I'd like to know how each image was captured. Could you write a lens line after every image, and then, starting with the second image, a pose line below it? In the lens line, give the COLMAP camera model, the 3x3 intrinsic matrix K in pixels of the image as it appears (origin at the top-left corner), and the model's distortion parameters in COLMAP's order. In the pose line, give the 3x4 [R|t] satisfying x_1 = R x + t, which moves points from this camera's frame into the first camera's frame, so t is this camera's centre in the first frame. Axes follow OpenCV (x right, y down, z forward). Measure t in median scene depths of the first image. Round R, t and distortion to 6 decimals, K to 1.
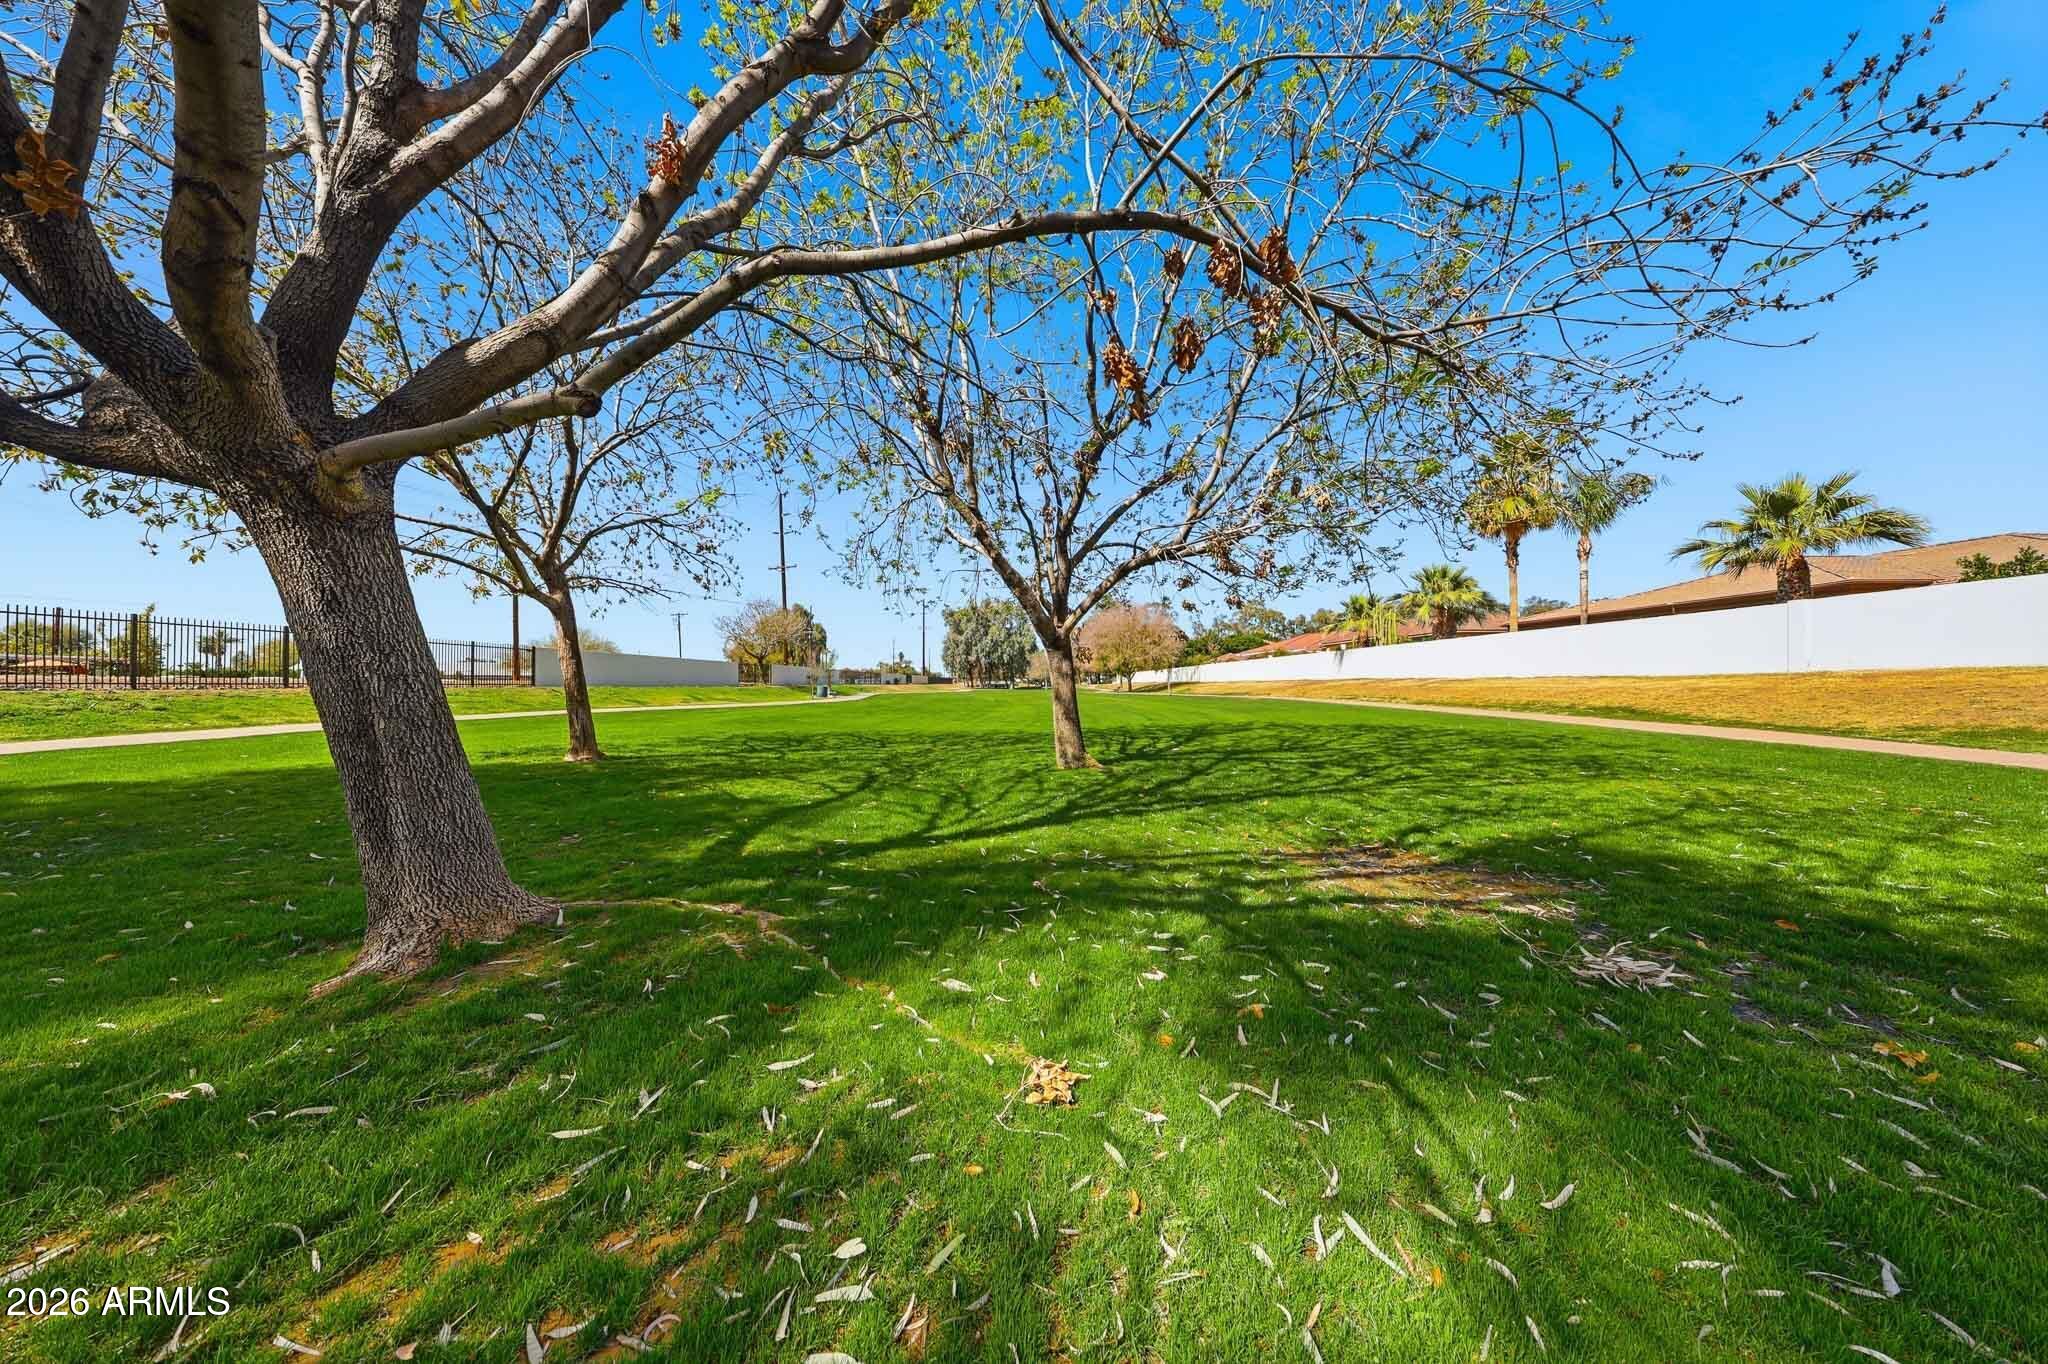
lens RADIAL K [[650.5, 0, 1023.8], [0, 650.5, 688.5], [0, 0, 1]] dist [0.017051, 0.000032]
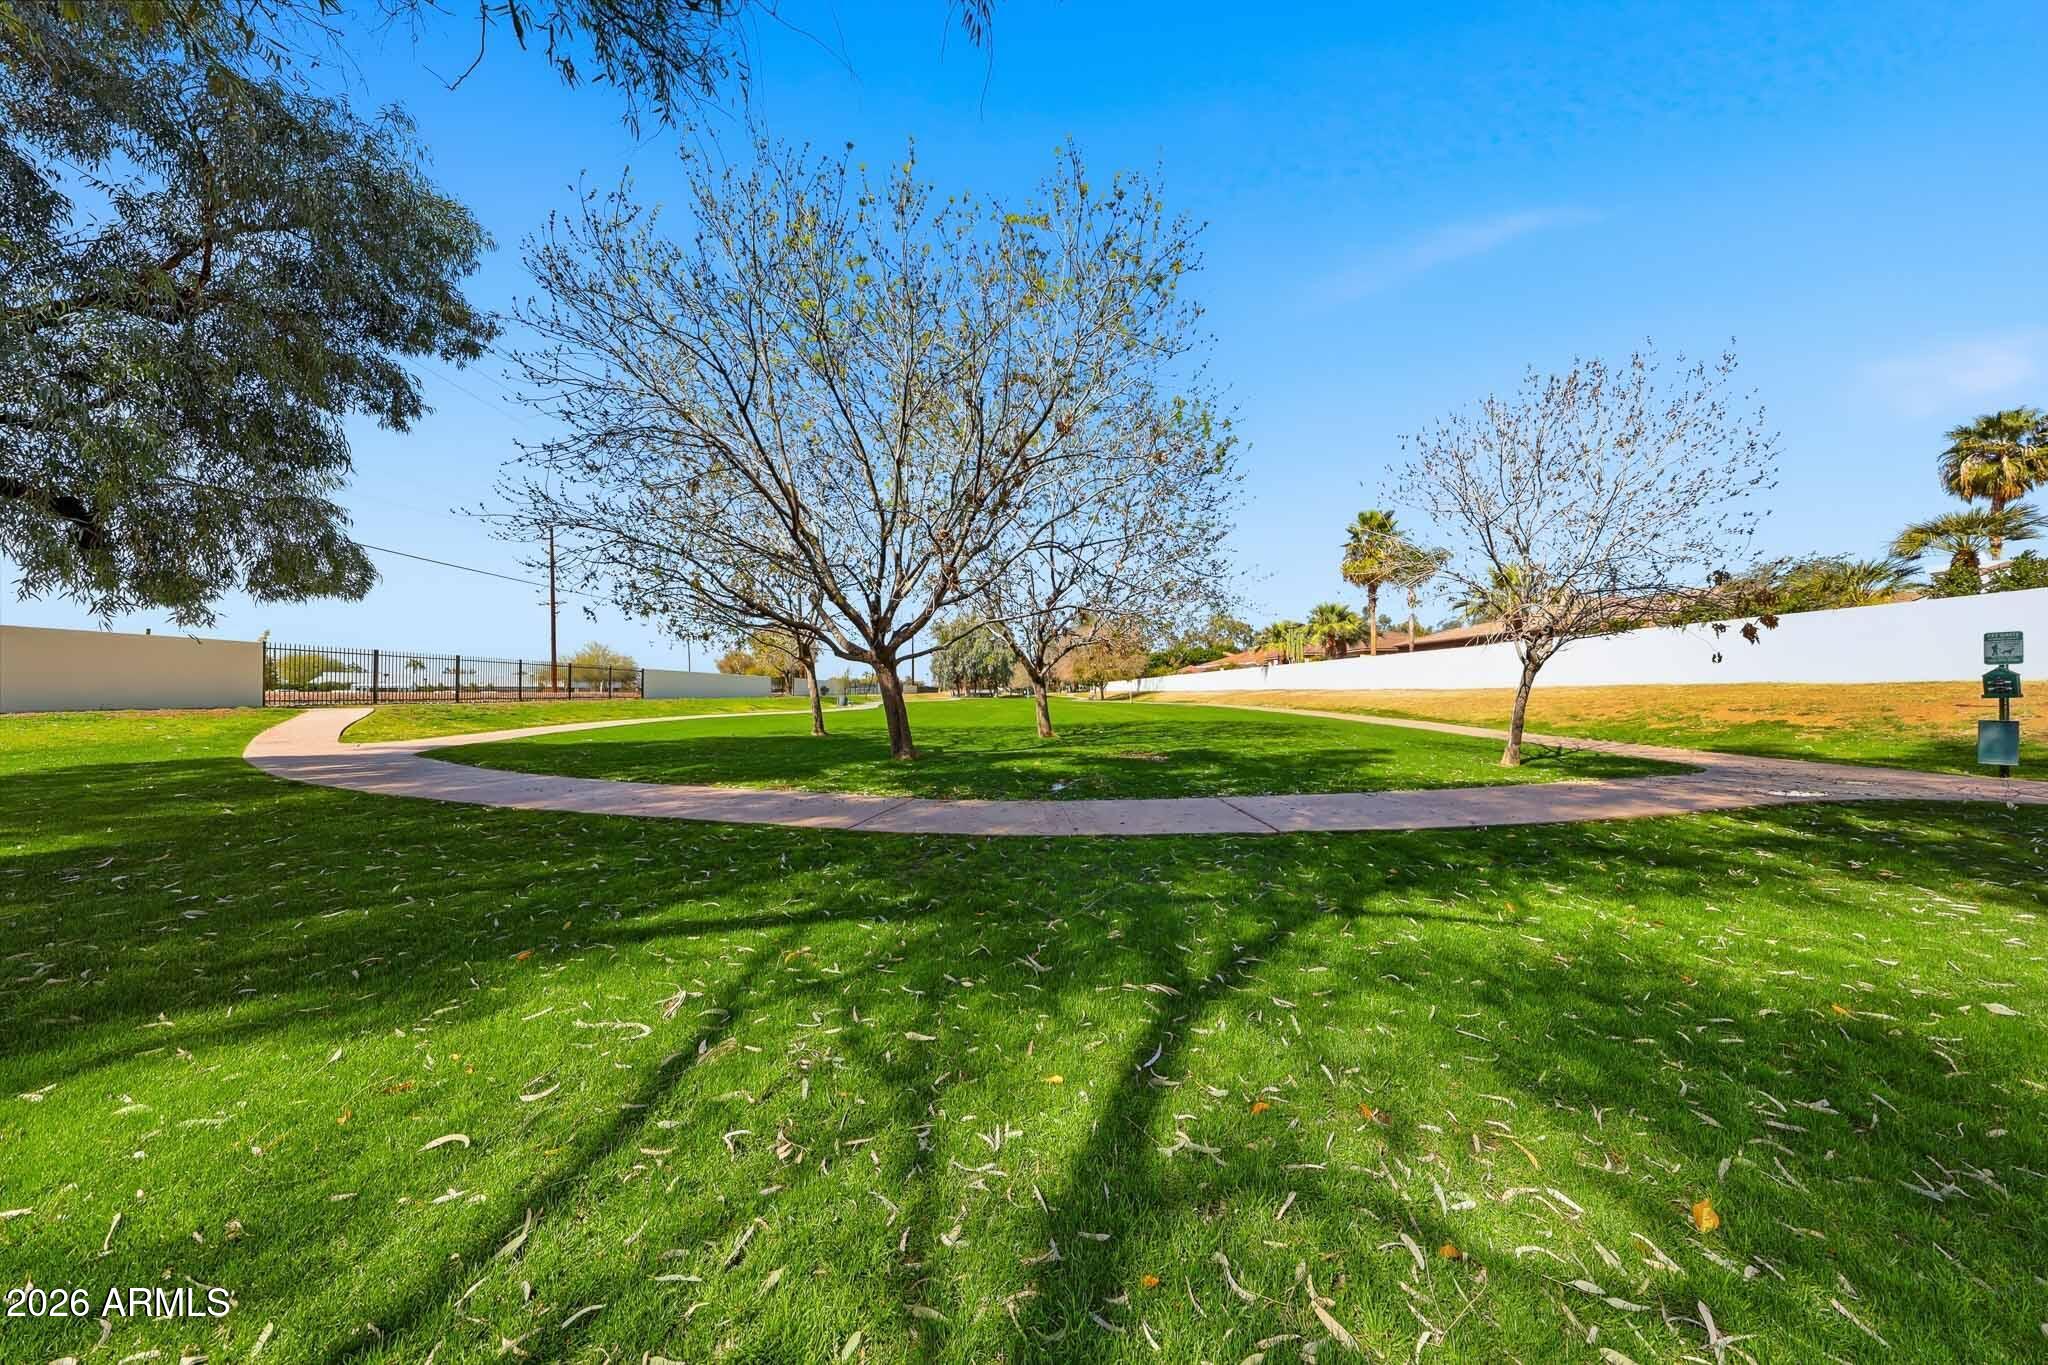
lens RADIAL K [[650.5, 0, 1023.8], [0, 650.5, 689.0], [0, 0, 1]] dist [0.017051, 0.000032]
pose [[0.999576, -0.004032, 0.028822, -0.010348], [0.004360, 0.999926, -0.011334, -0.002966], [-0.028775, 0.011455, 0.999520, -0.198471]]
